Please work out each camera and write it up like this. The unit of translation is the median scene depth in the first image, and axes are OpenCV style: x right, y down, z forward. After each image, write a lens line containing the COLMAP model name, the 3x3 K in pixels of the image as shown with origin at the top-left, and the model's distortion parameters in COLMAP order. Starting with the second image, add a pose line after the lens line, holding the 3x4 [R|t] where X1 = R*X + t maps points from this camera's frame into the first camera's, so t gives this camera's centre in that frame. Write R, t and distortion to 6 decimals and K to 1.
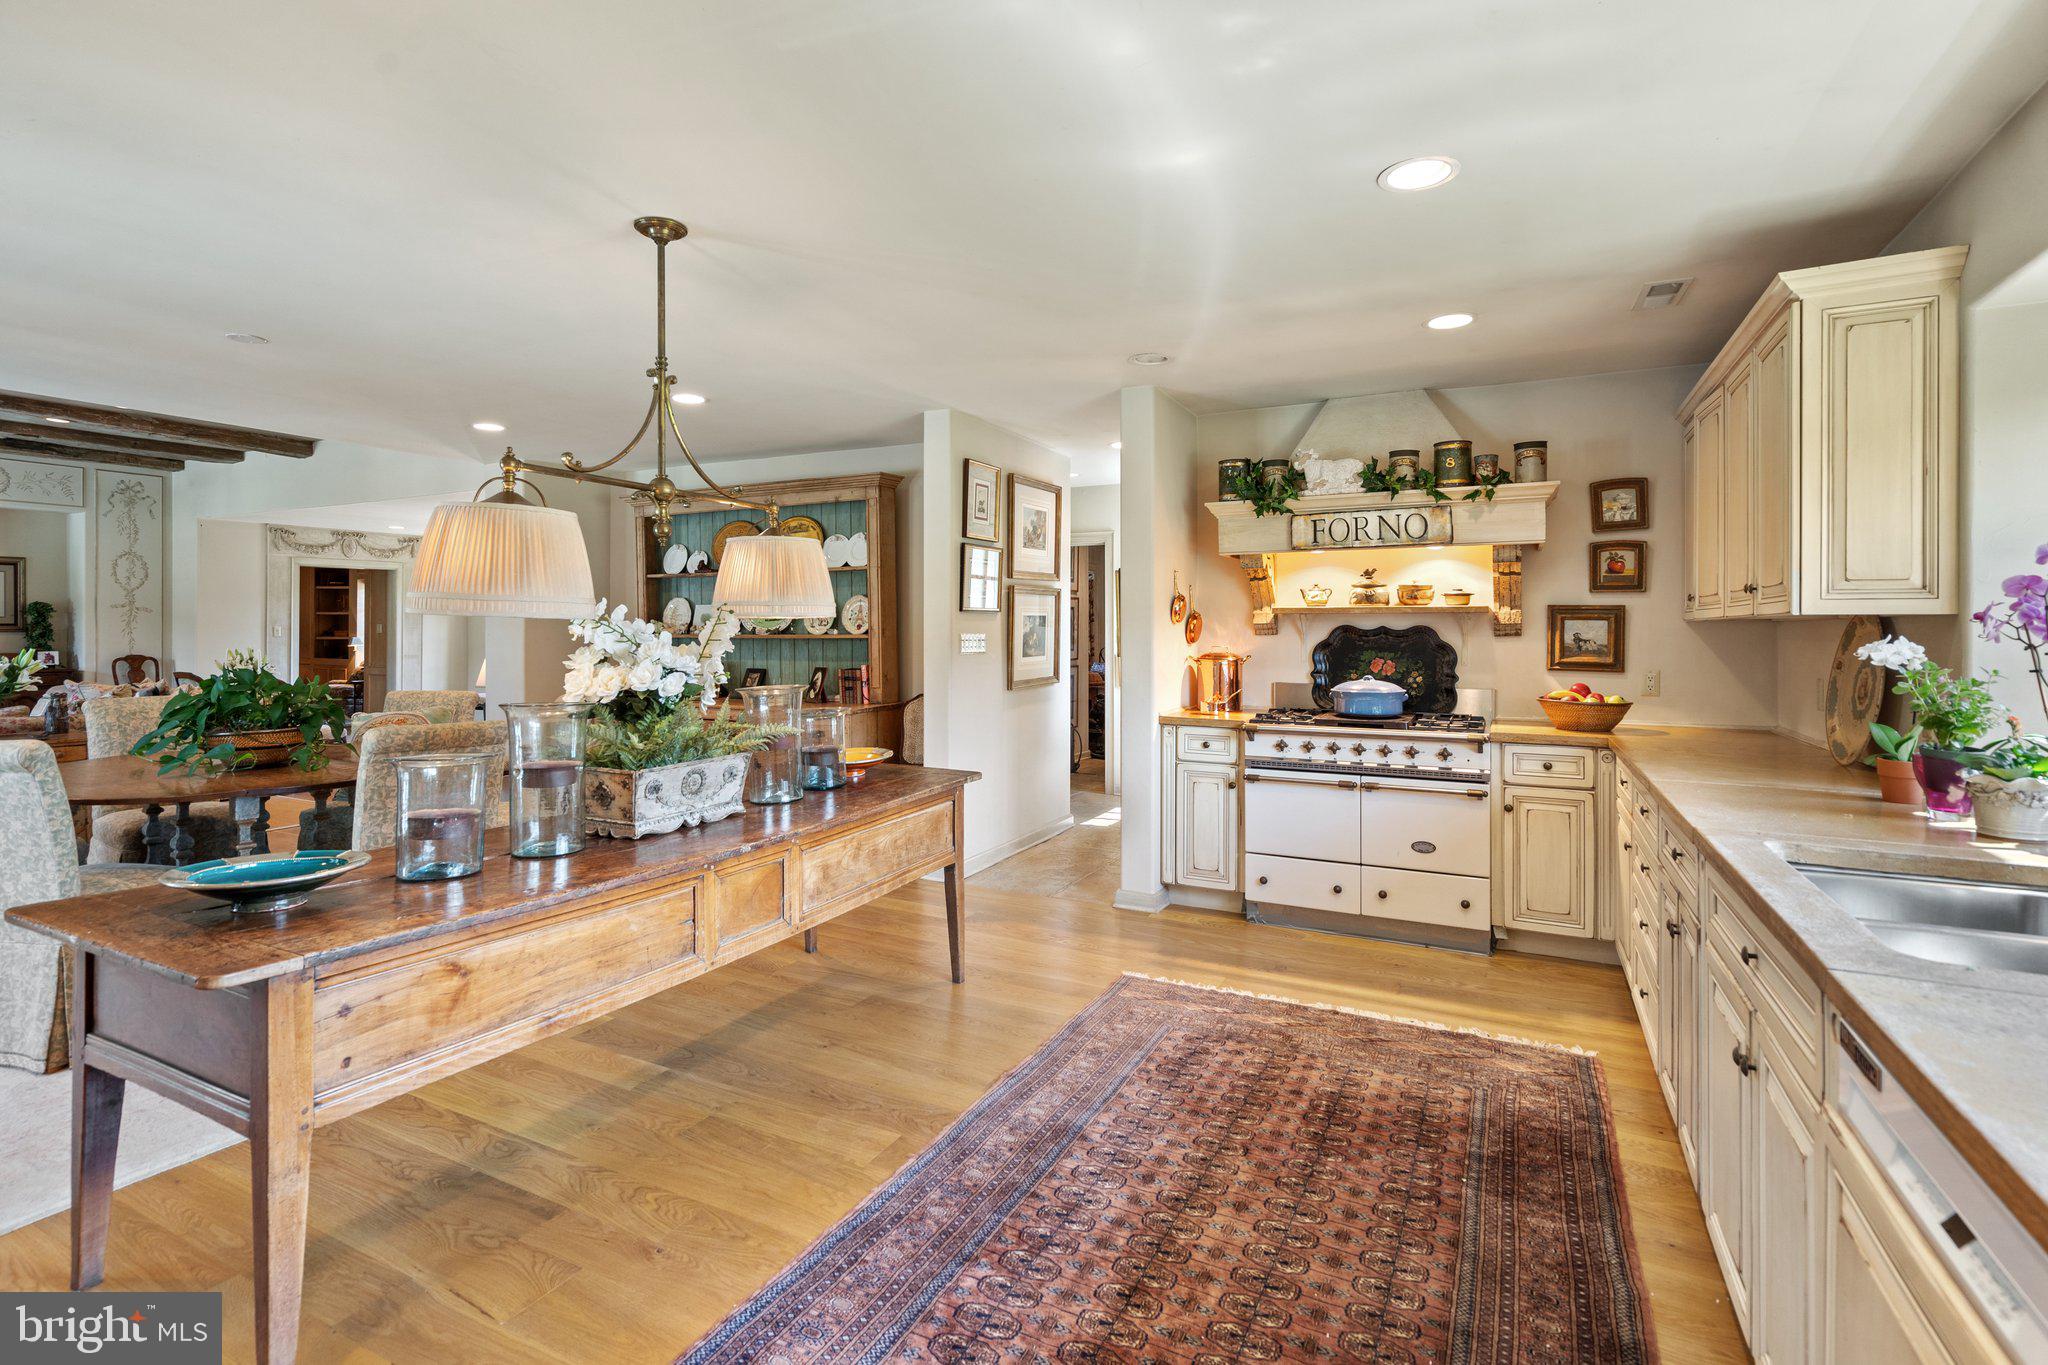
lens RADIAL K [[952.5, 0, 1026.3], [0, 952.5, 627.8], [0, 0, 1]] dist [-0.003401, -0.000217]
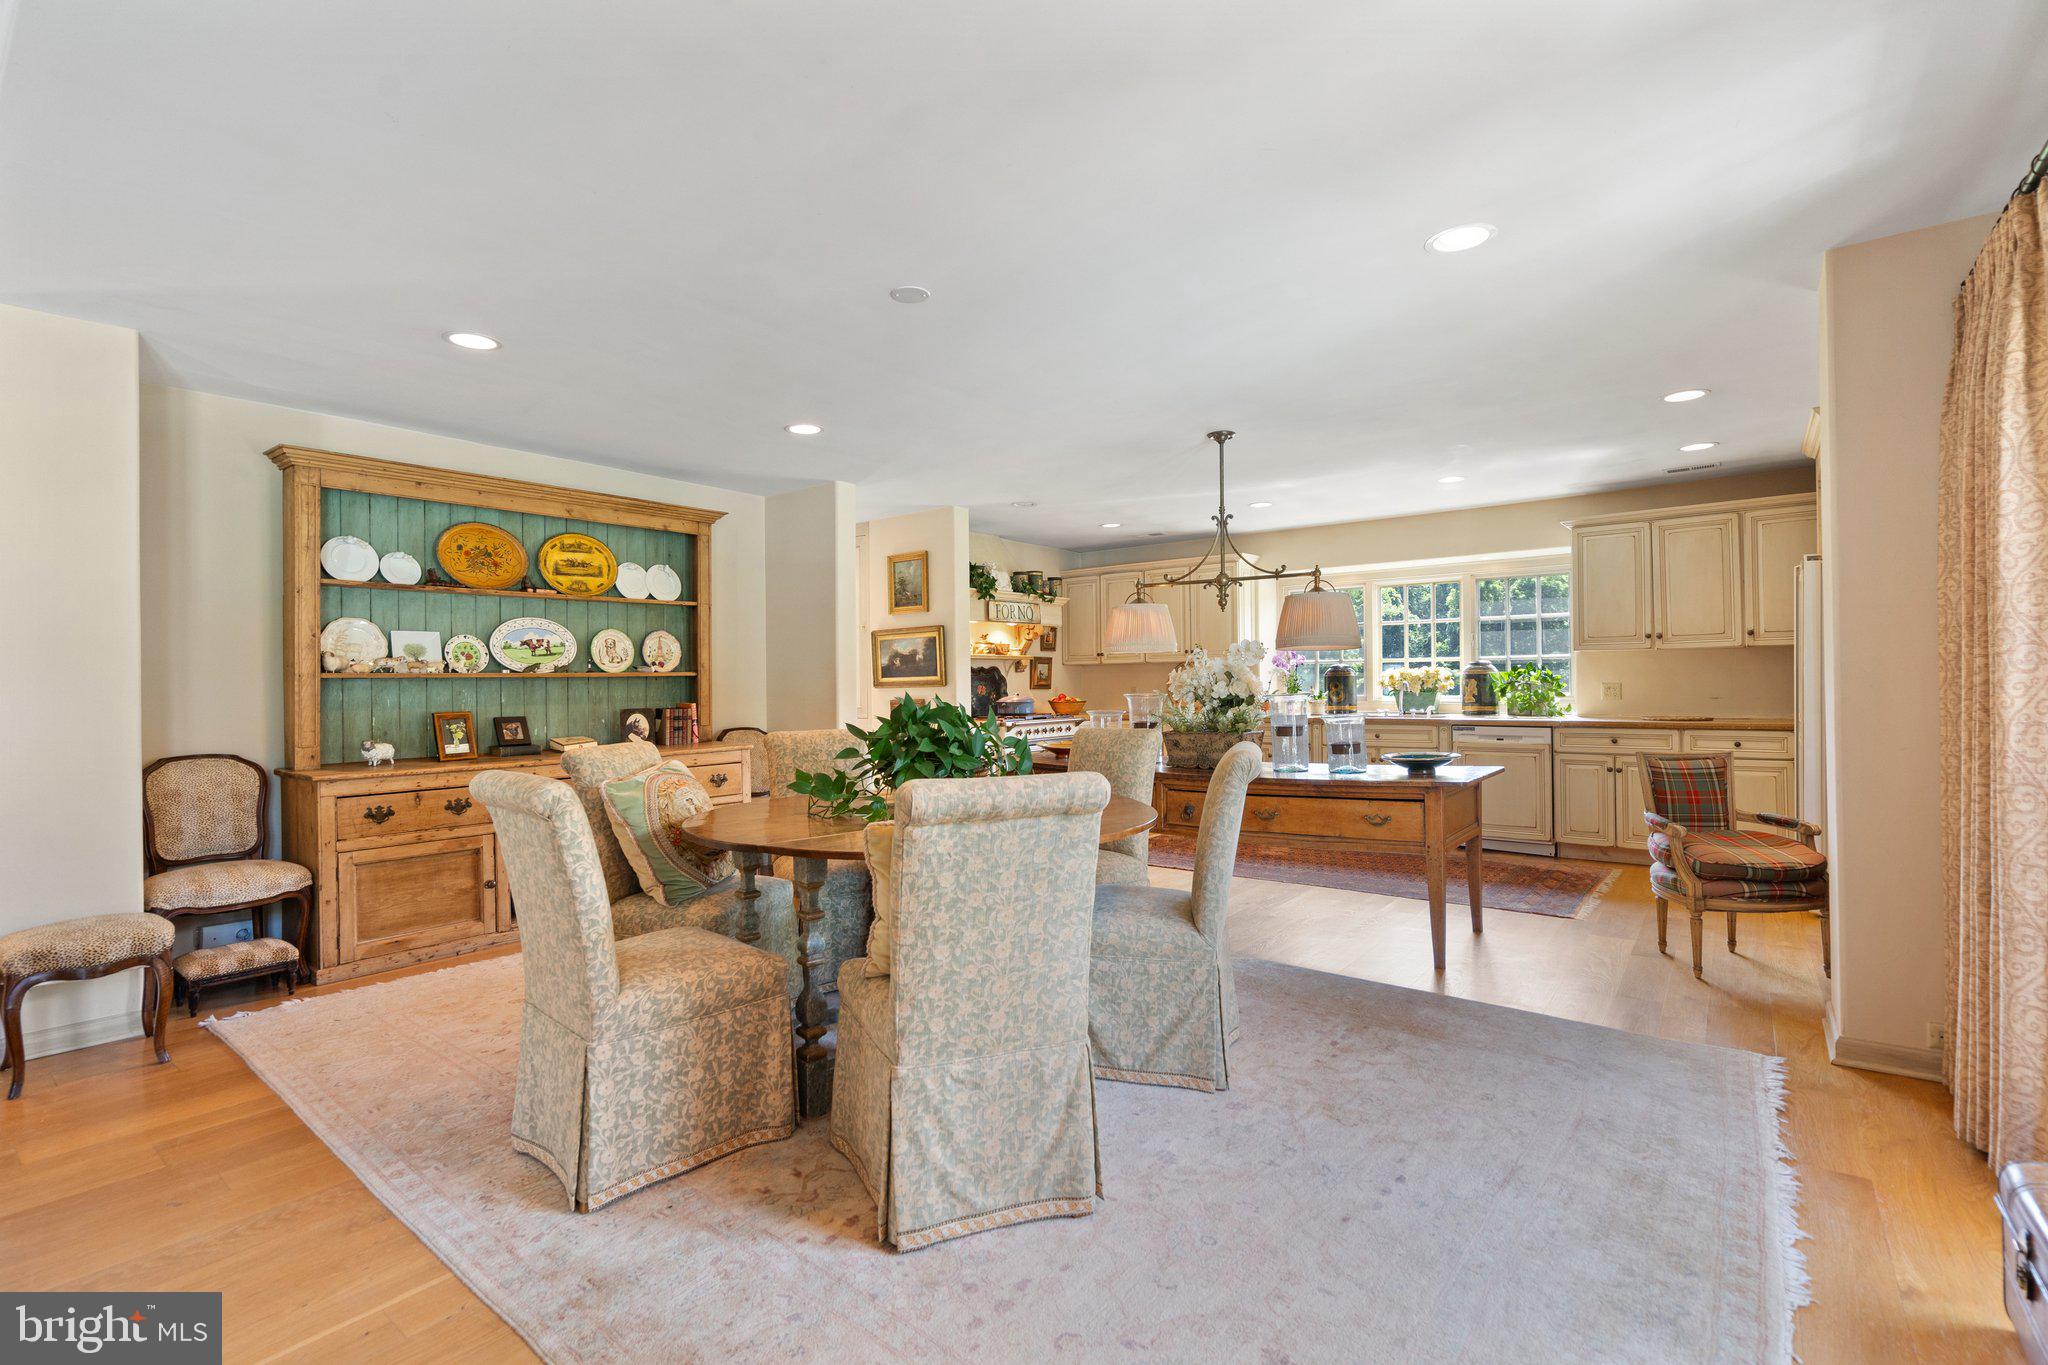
lens RADIAL K [[899.5, 0, 1011.2], [0, 899.5, 681.5], [0, 0, 1]] dist [-0.003562, -0.000149]
pose [[0.210529, -0.005269, 0.977573, -1.345910], [0.010789, 0.999937, 0.003066, 0.023216], [-0.977528, 0.009901, 0.210573, 0.653120]]
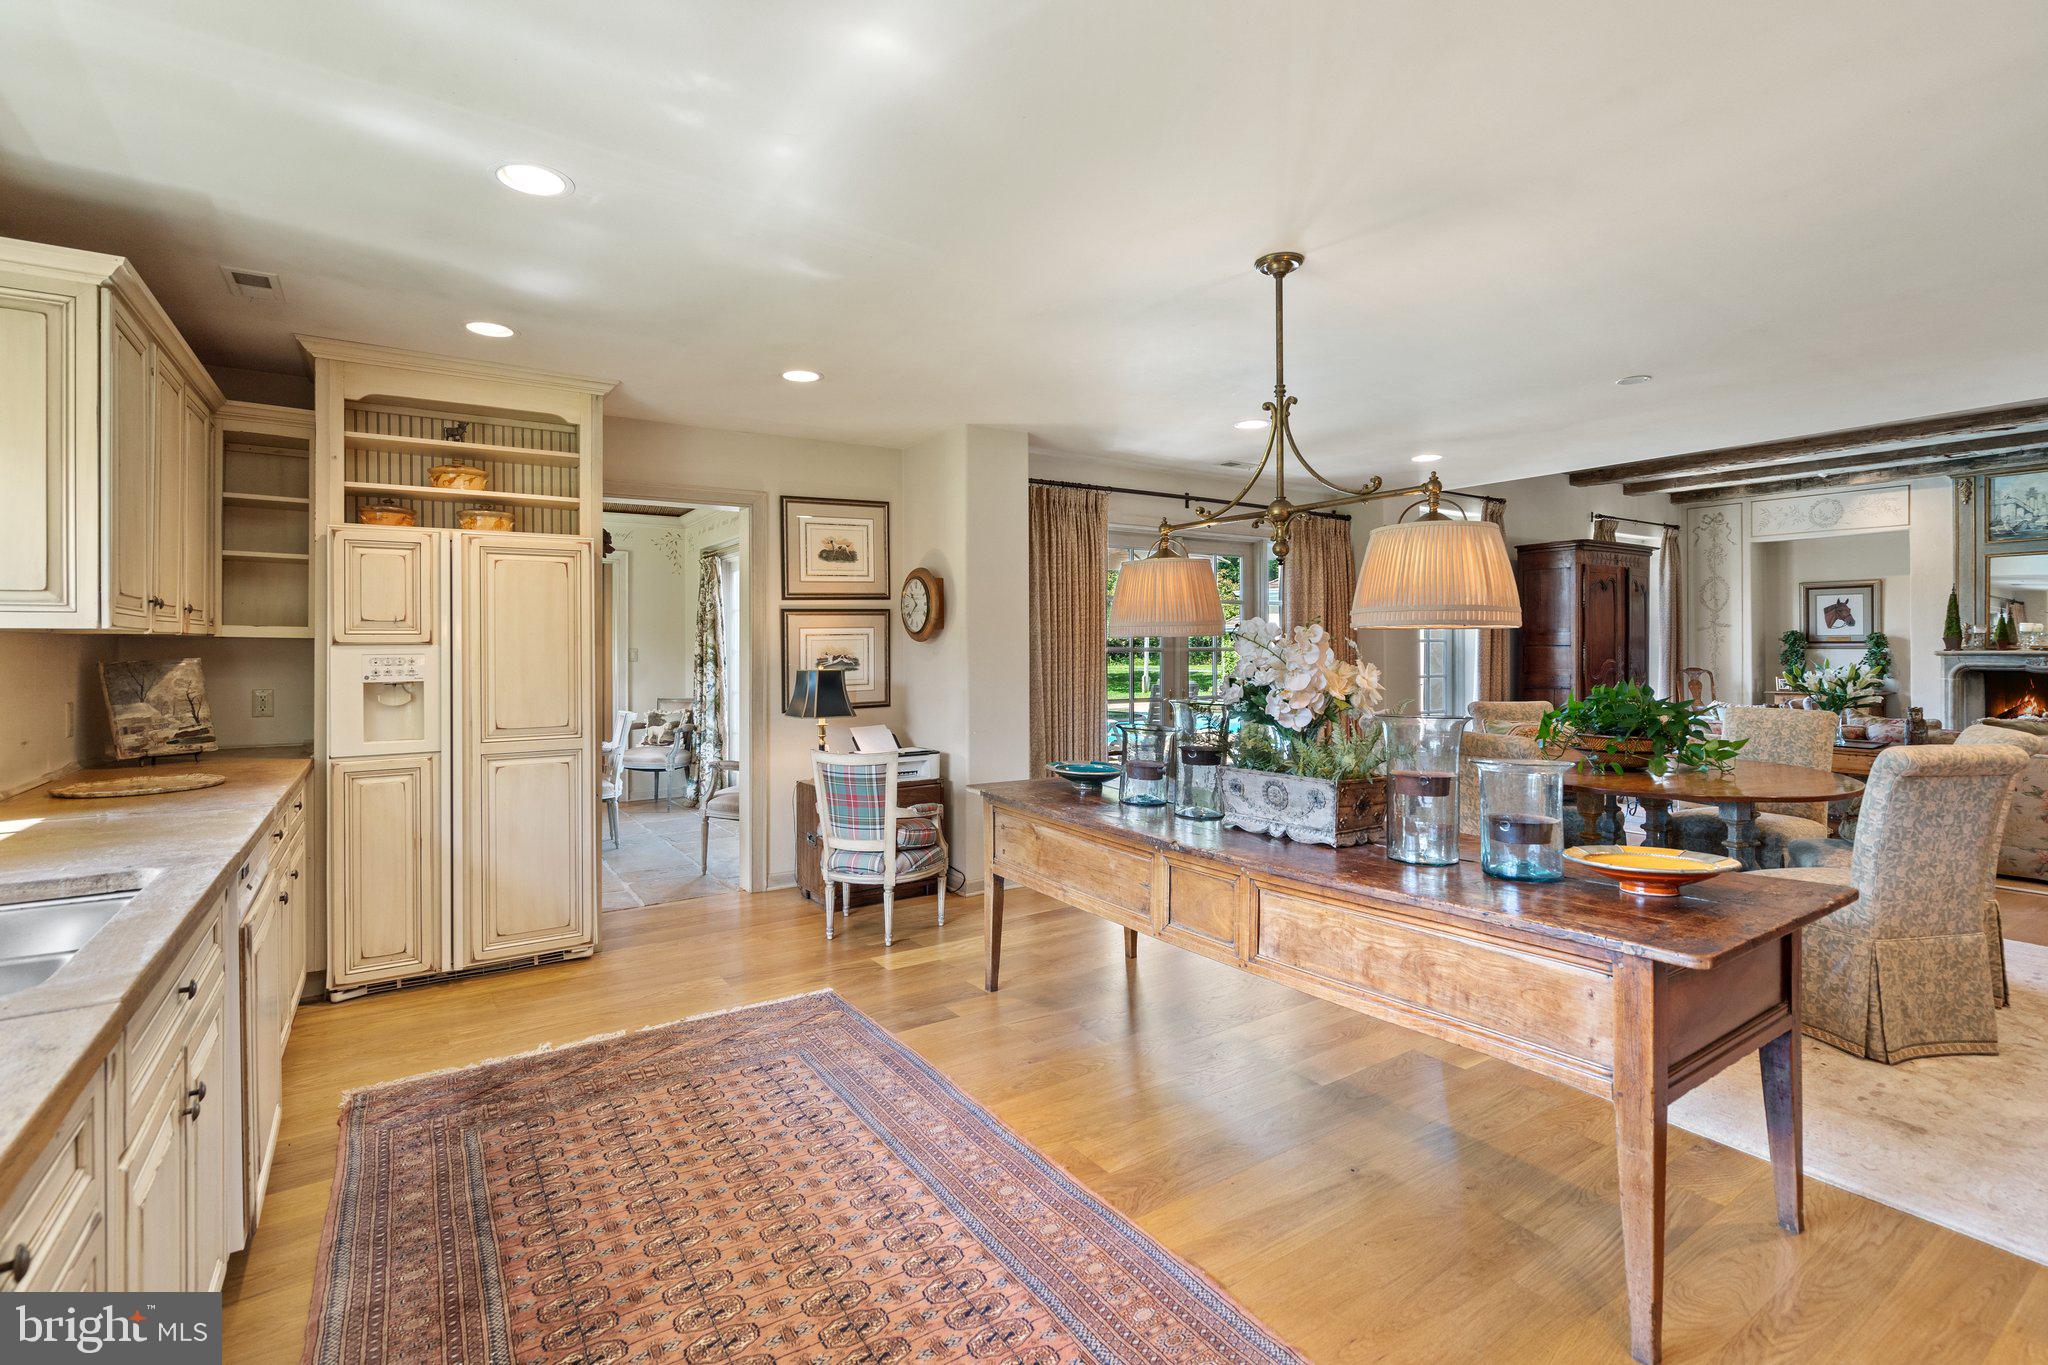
lens RADIAL K [[955.9, 0, 1002.3], [0, 955.9, 649.0], [0, 0, 1]] dist [0.004048, 0.000297]
pose [[-0.494573, 0.000557, -0.869136, 0.432833], [0.003858, 0.999991, -0.001555, 0.004877], [0.869128, -0.004122, -0.494571, 0.791784]]
